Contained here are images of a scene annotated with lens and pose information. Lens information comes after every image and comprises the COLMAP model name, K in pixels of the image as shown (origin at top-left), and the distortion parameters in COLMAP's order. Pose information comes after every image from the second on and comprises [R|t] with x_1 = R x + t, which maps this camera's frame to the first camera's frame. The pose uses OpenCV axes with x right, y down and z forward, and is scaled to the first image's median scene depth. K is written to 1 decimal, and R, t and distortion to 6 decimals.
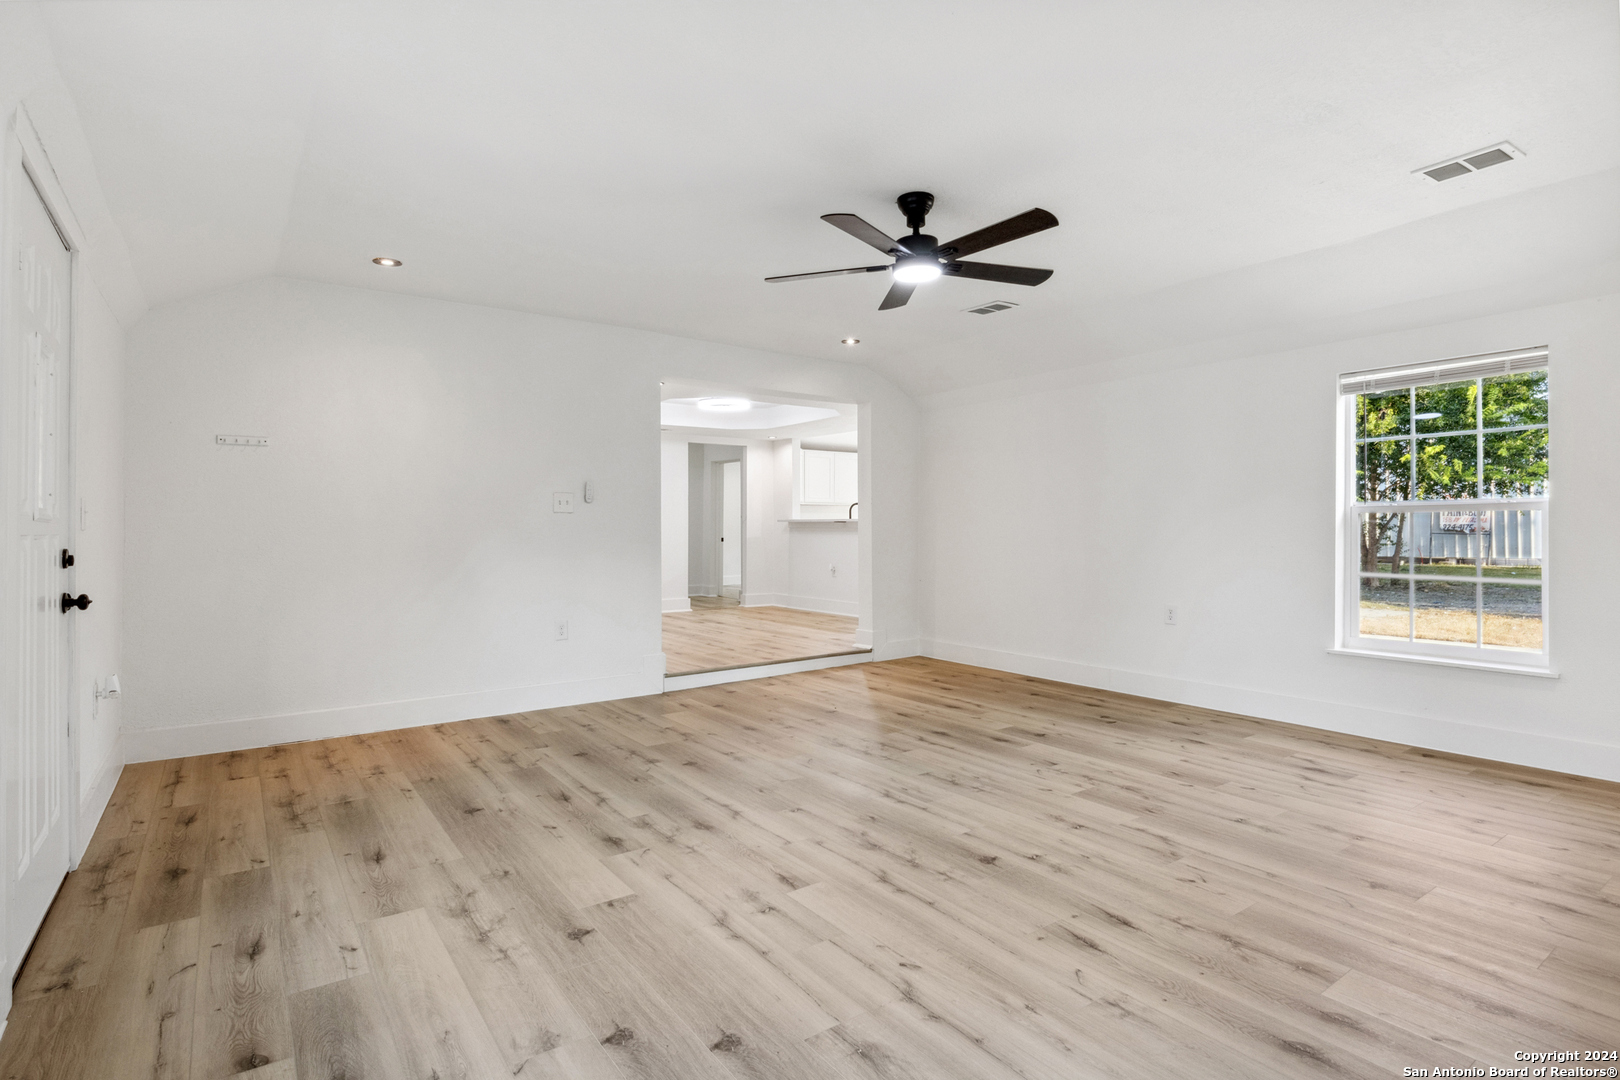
lens RADIAL K [[801.4, 0, 805.2], [0, 801.4, 524.6], [0, 0, 1]] dist [-0.016328, -0.000879]
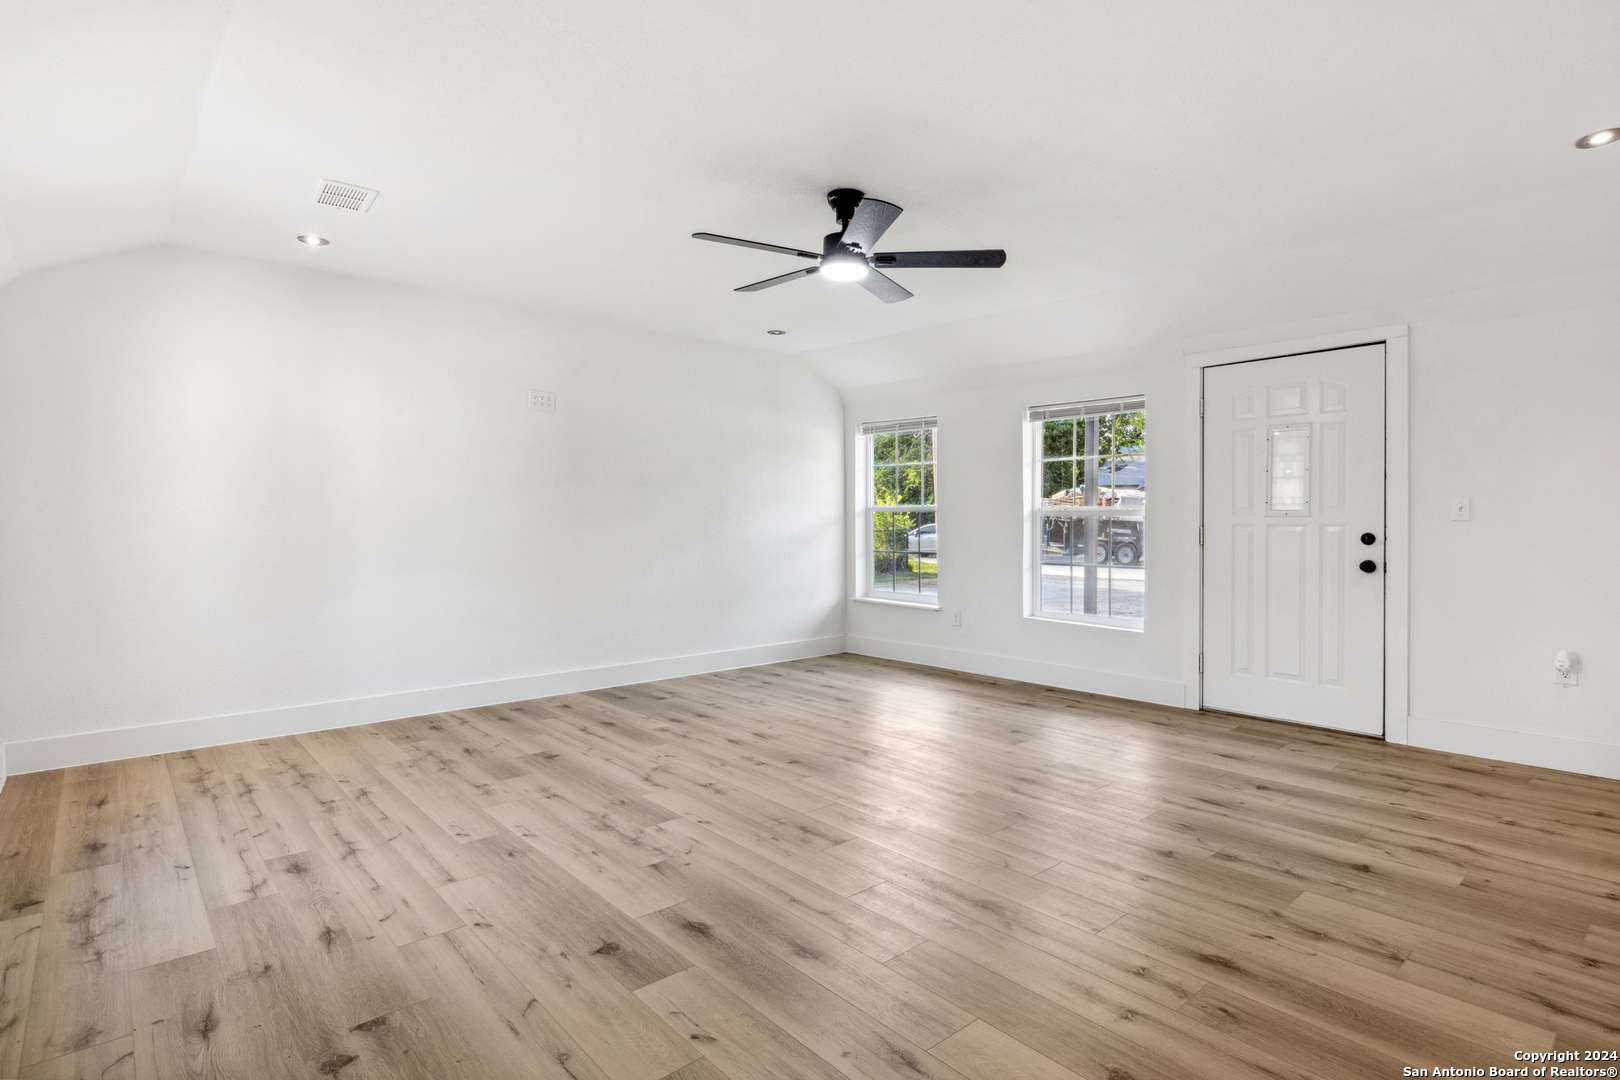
lens RADIAL K [[801.4, 0, 798.8], [0, 801.4, 527.2], [0, 0, 1]] dist [-0.016328, -0.000879]
pose [[-0.994922, 0.010099, -0.100139, 0.299825], [0.010619, 0.999933, -0.004660, 0.011616], [0.100086, -0.005699, -0.994963, 2.011422]]
